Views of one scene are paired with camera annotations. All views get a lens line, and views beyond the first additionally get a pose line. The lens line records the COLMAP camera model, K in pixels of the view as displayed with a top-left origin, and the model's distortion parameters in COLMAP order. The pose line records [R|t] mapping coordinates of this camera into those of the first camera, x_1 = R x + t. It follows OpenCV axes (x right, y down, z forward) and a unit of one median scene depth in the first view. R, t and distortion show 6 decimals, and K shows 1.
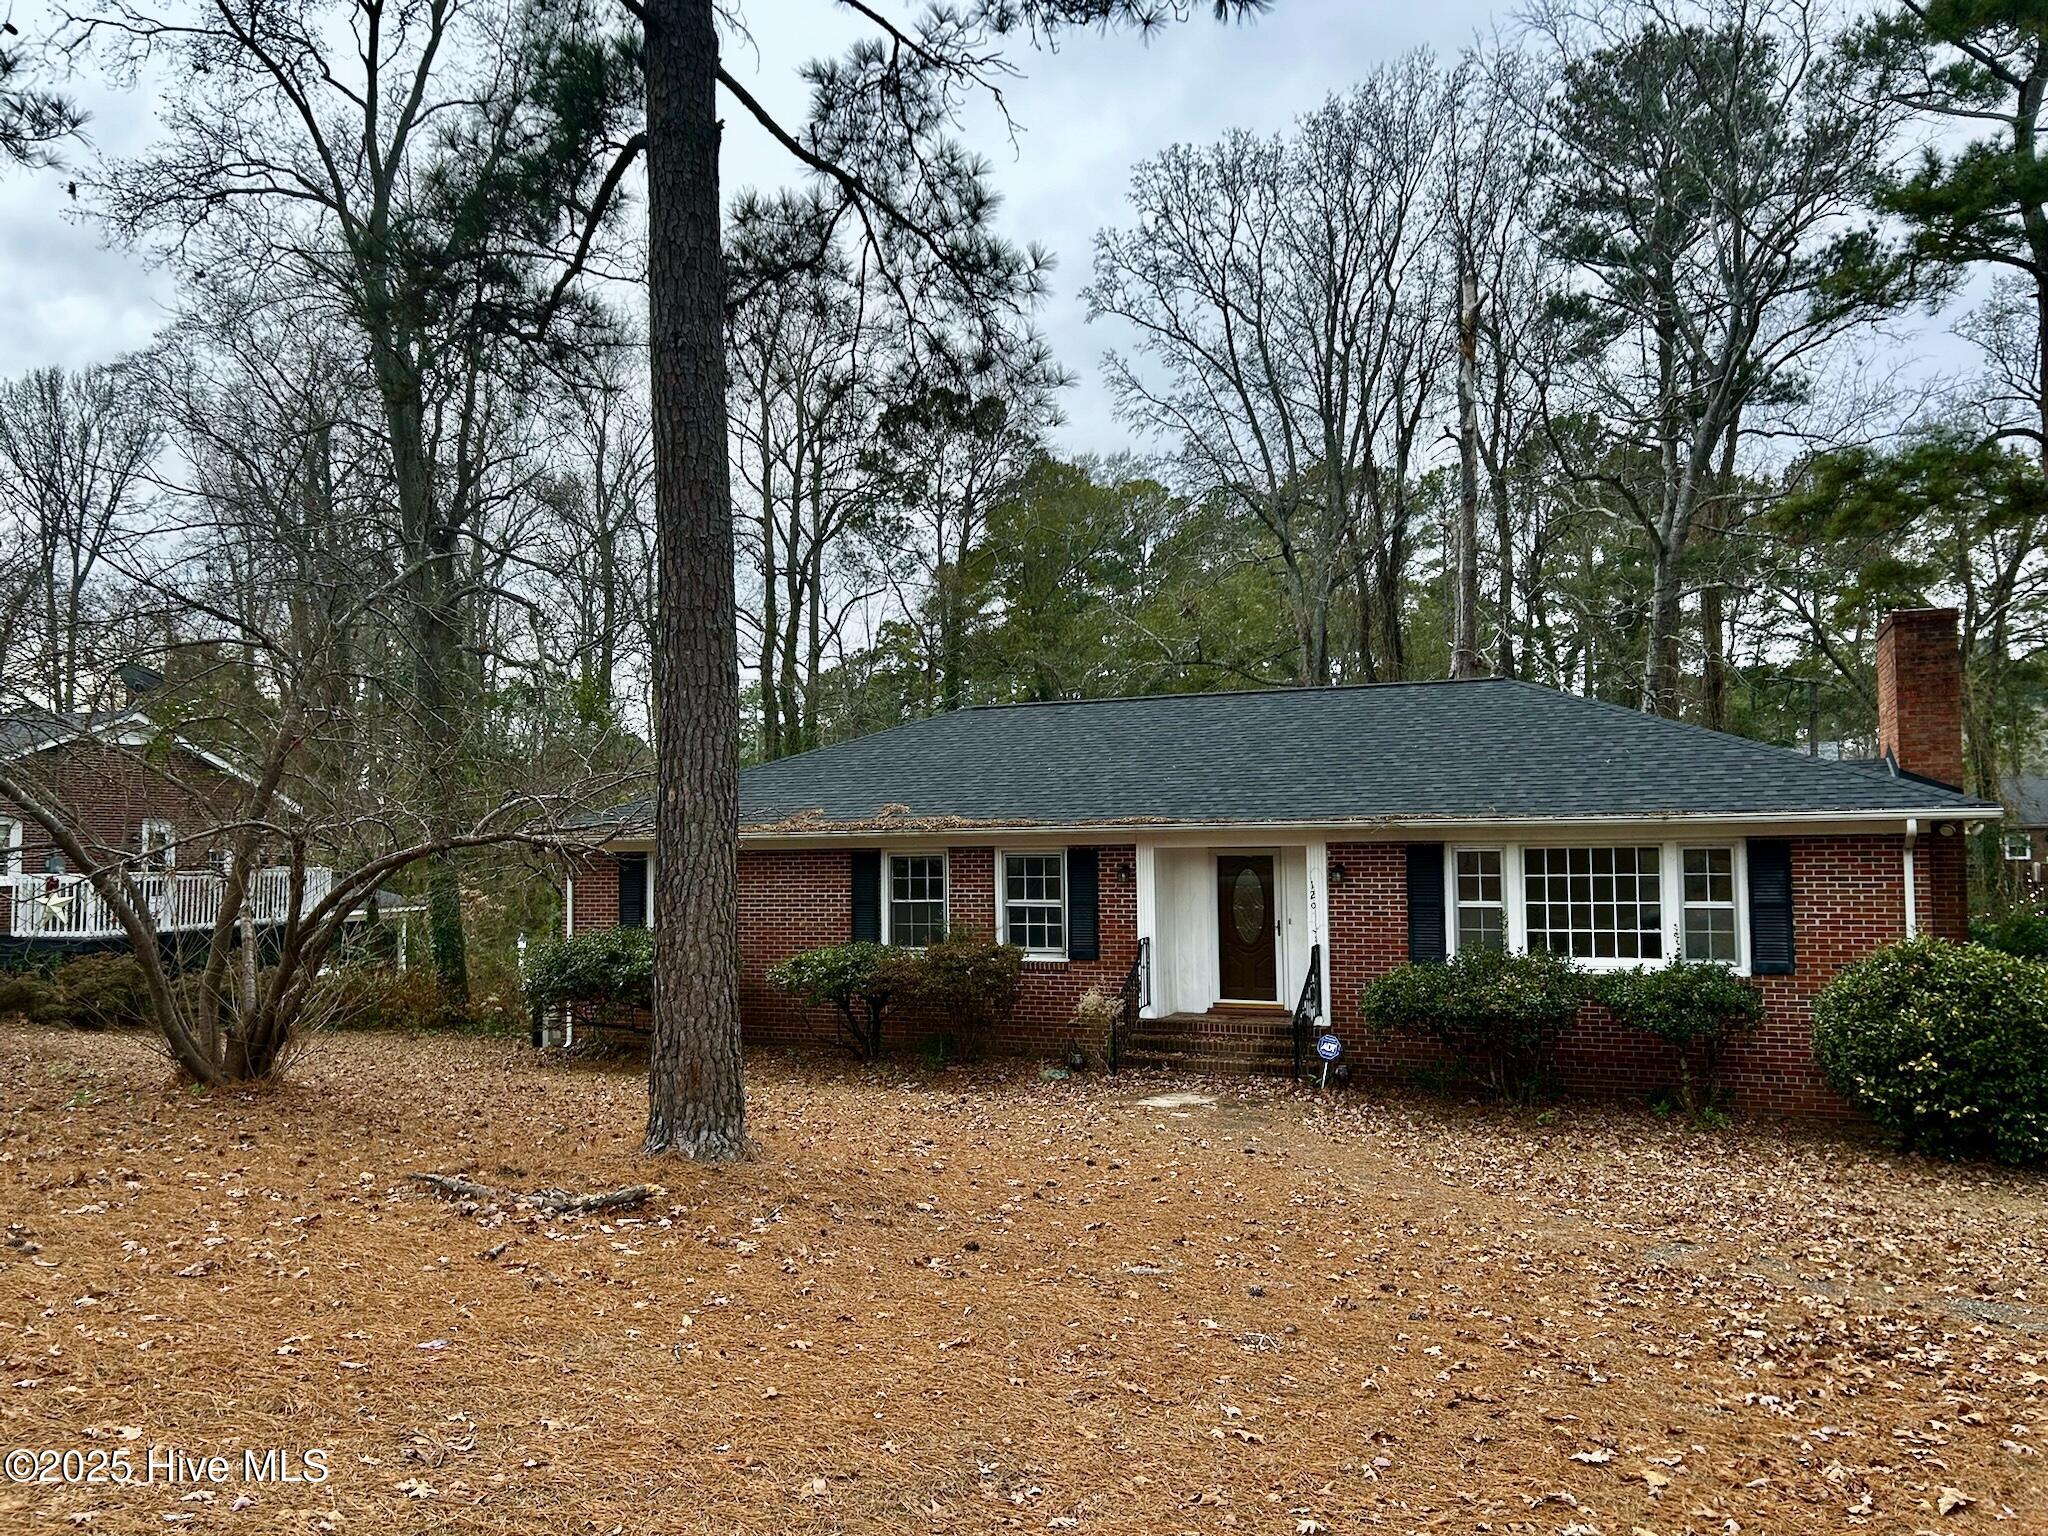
lens RADIAL K [[1558.8, 0, 1017.6], [0, 1558.8, 761.2], [0, 0, 1]] dist [0.051284, -0.055434]
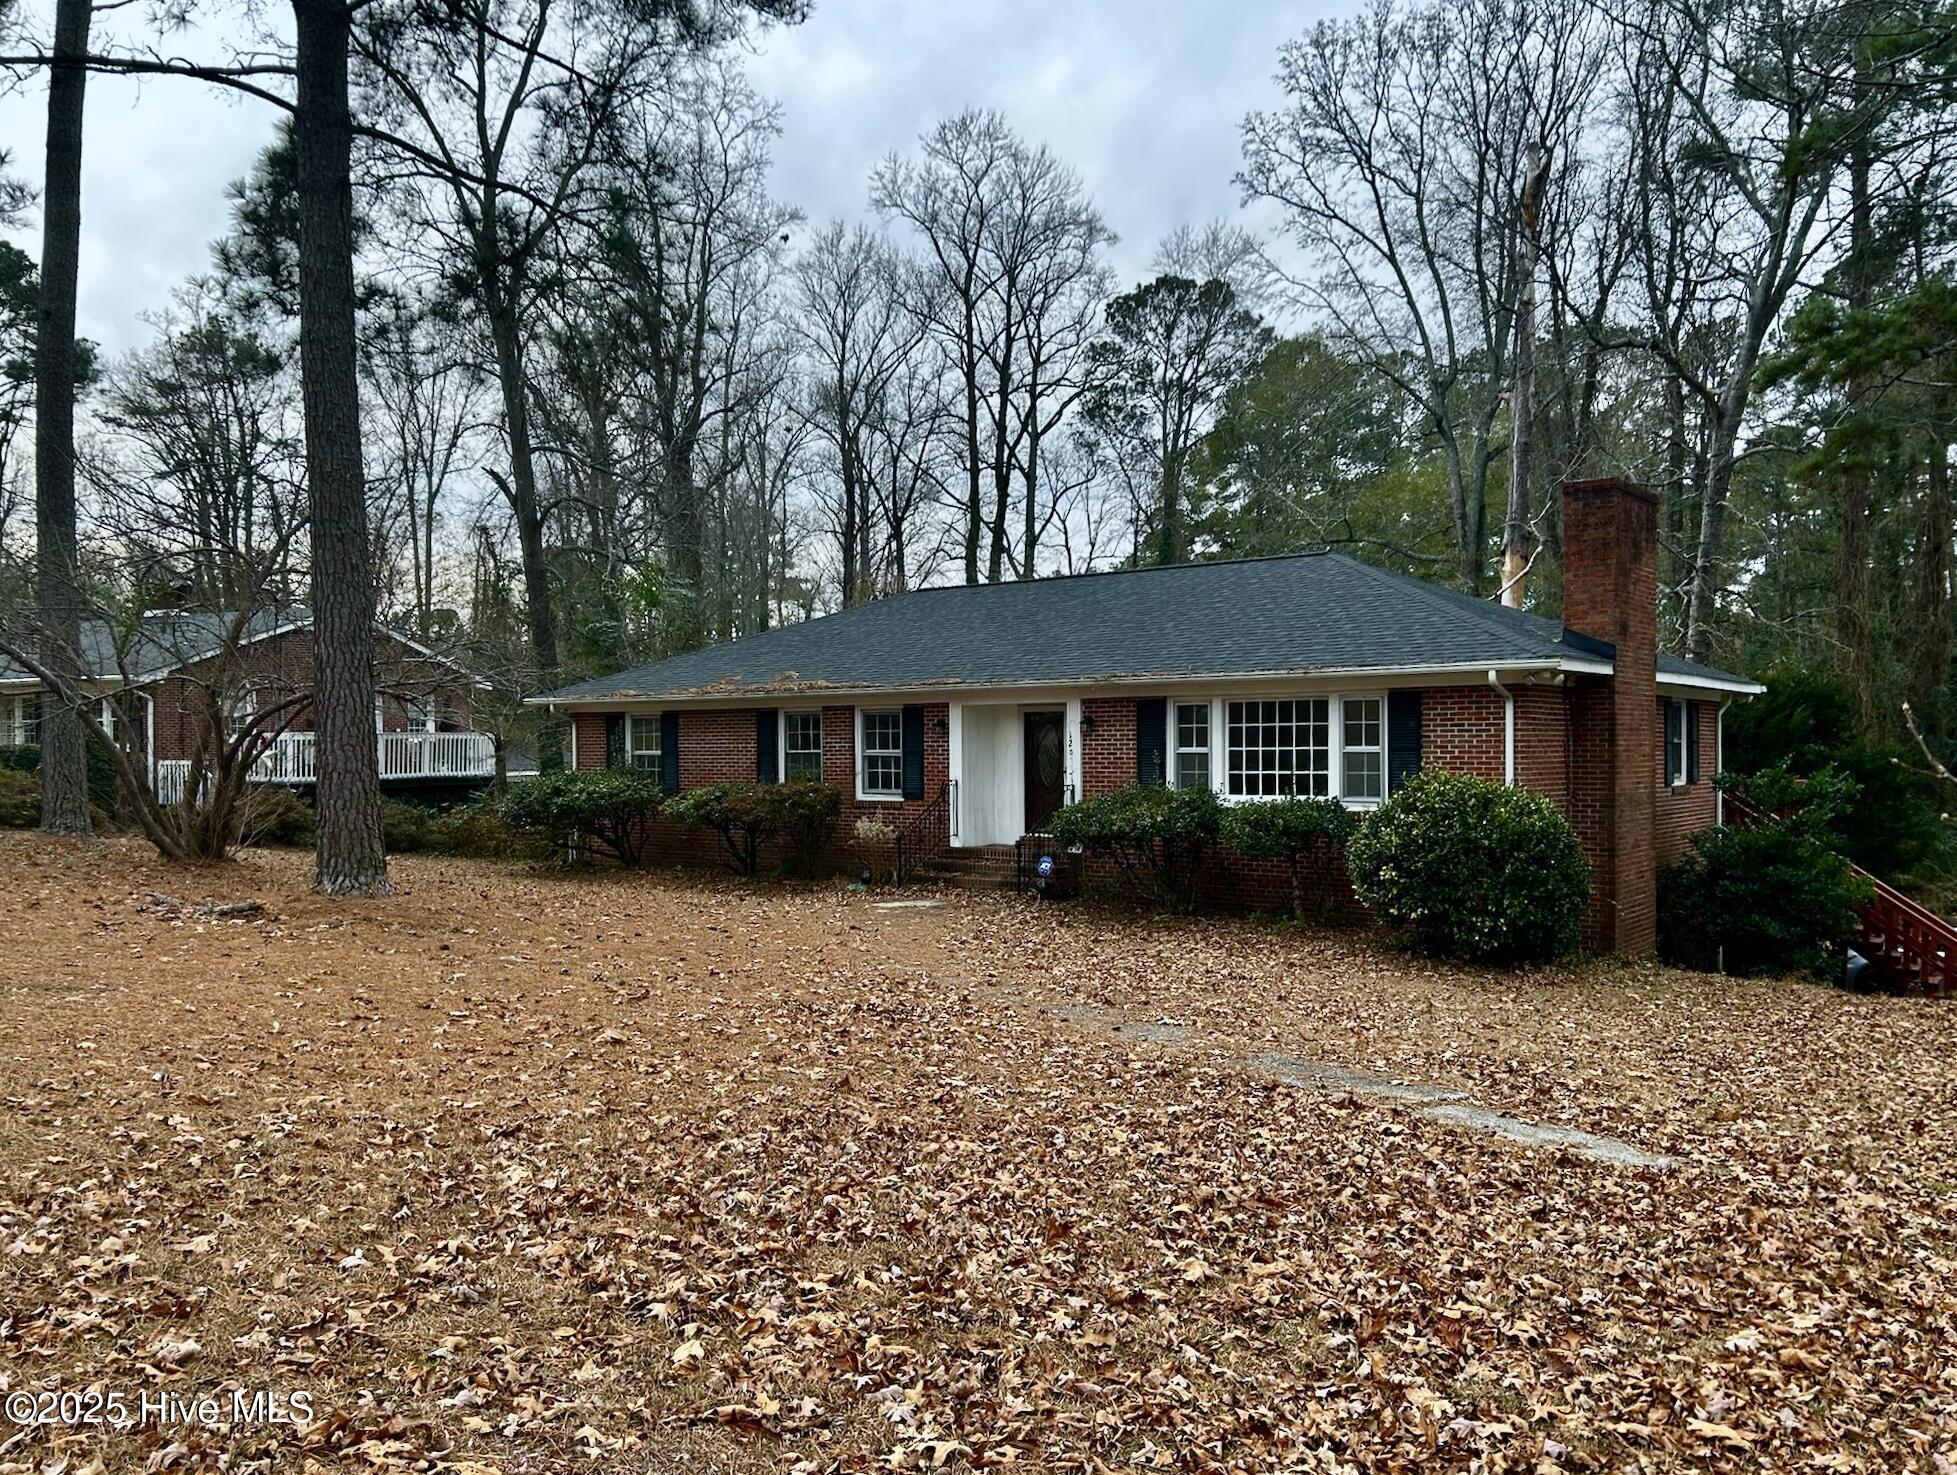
lens RADIAL K [[1558.7, 0, 968.6], [0, 1558.7, 733.6], [0, 0, 1]] dist [0.049172, -0.017227]
pose [[0.968634, 0.002337, -0.248481, 0.370286], [0.011259, 0.998516, 0.053280, 0.013437], [0.248237, -0.054407, 0.967170, -0.143919]]
